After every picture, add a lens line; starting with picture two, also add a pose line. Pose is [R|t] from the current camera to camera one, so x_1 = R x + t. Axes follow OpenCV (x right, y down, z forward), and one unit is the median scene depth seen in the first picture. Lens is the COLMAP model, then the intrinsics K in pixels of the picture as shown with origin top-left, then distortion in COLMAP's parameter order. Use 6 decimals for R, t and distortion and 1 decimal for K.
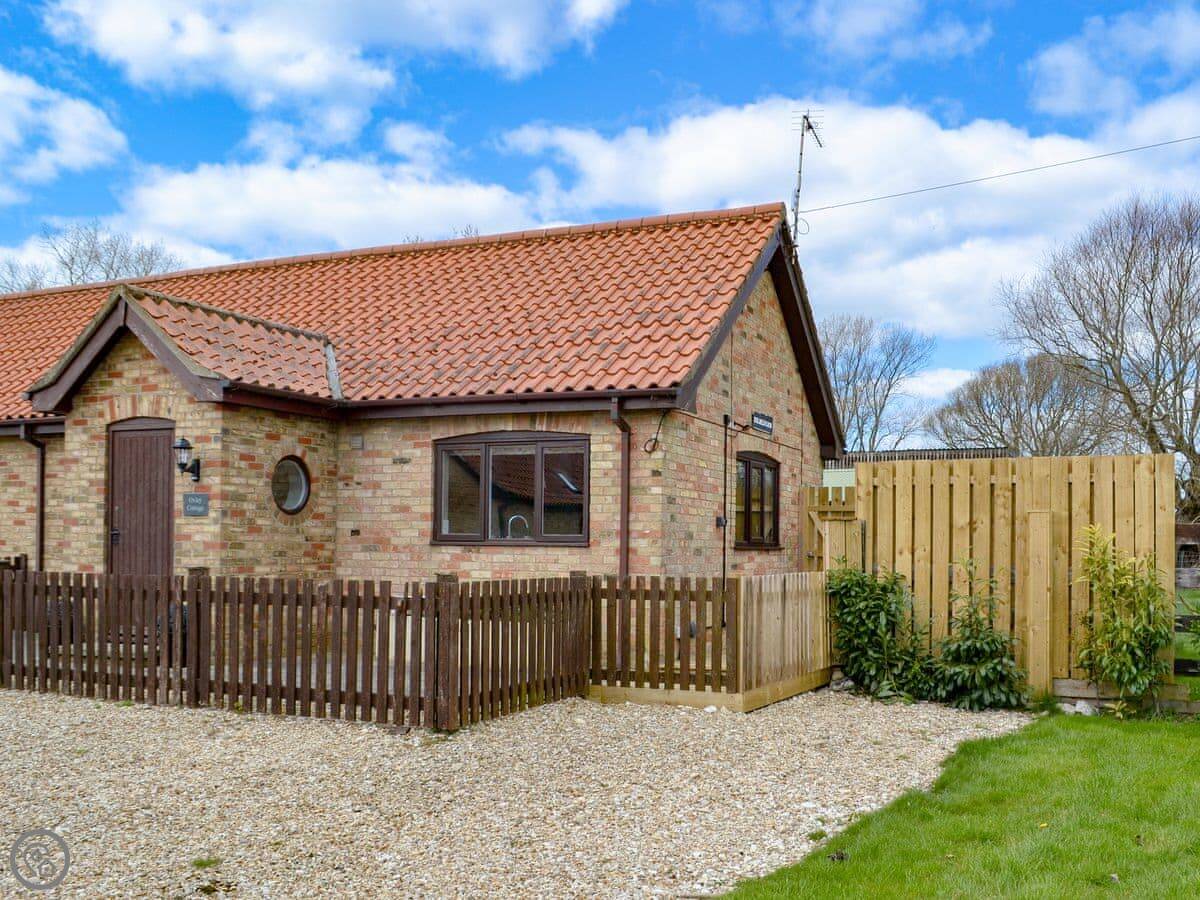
lens RADIAL K [[1128.9, 0, 599.2], [0, 1128.9, 519.2], [0, 0, 1]] dist [-0.003816, -0.005297]
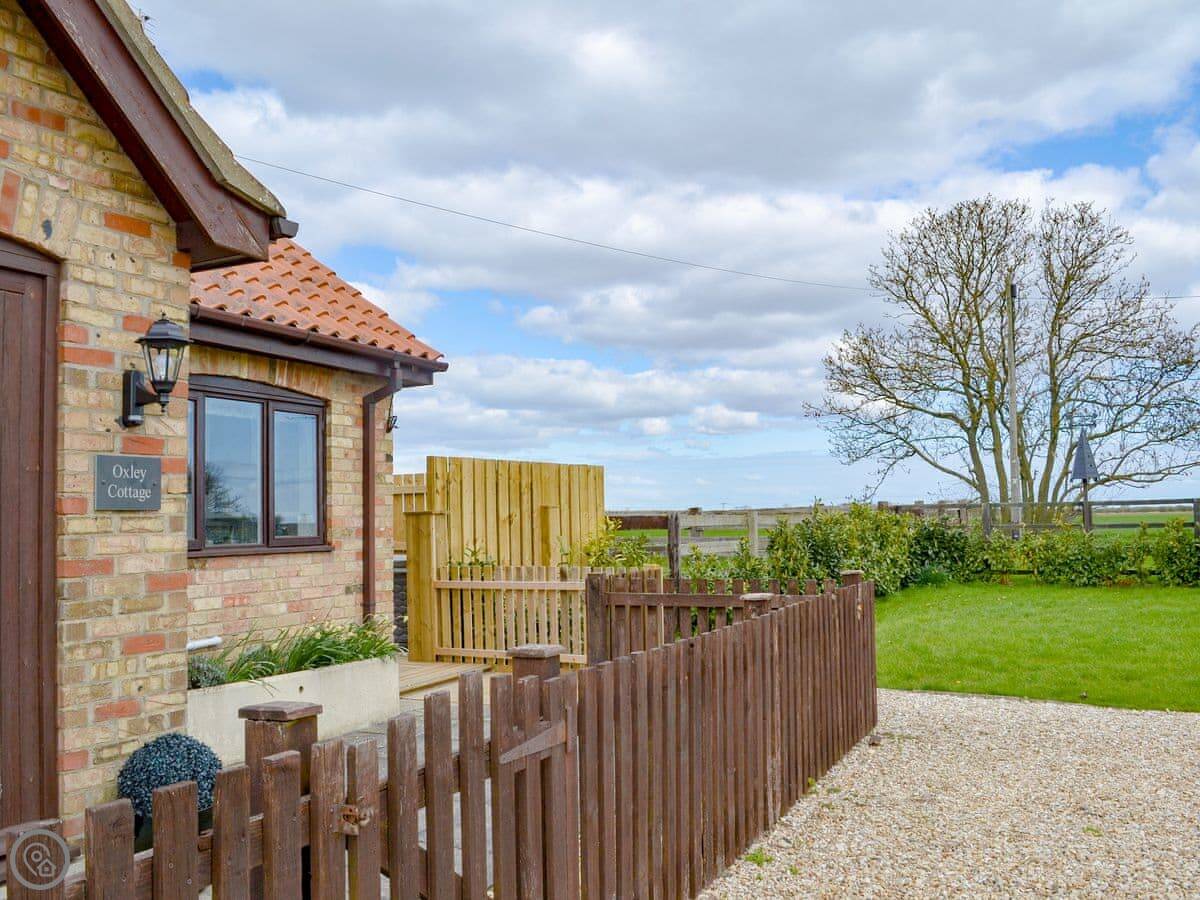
lens RADIAL K [[1133.7, 0, 608.4], [0, 1133.7, 458.5], [0, 0, 1]] dist [-0.055226, -0.015780]
pose [[-0.024515, 0.042418, 0.998799, -0.741312], [-0.001824, 0.999096, -0.042476, -0.005076], [-0.999698, -0.002863, -0.024416, 0.817139]]
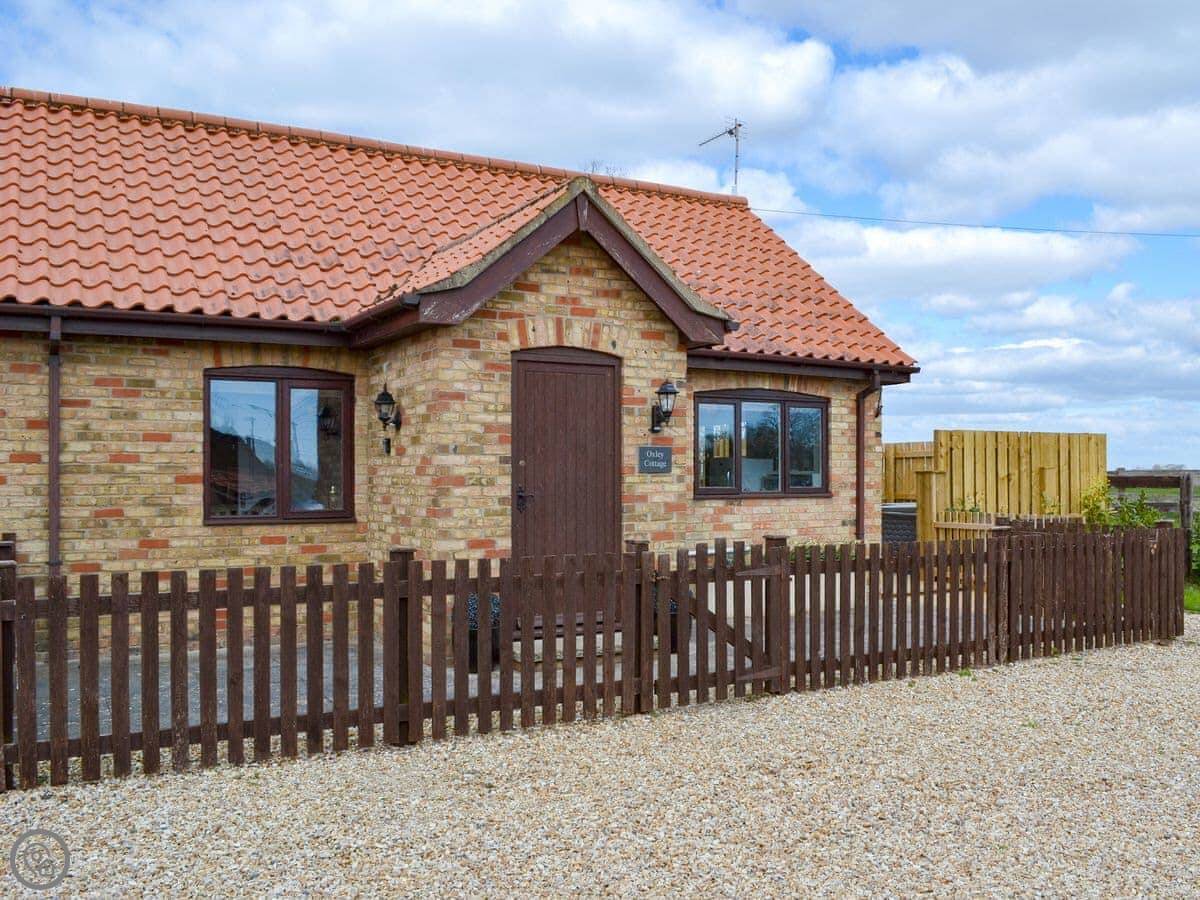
lens RADIAL K [[1133.7, 0, 608.4], [0, 1133.7, 458.5], [0, 0, 1]] dist [-0.055226, -0.015780]
pose [[0.554878, 0.002137, 0.831929, -1.056263], [-0.007835, 0.999966, 0.002657, -0.015349], [-0.831895, -0.007992, 0.554876, 0.542609]]
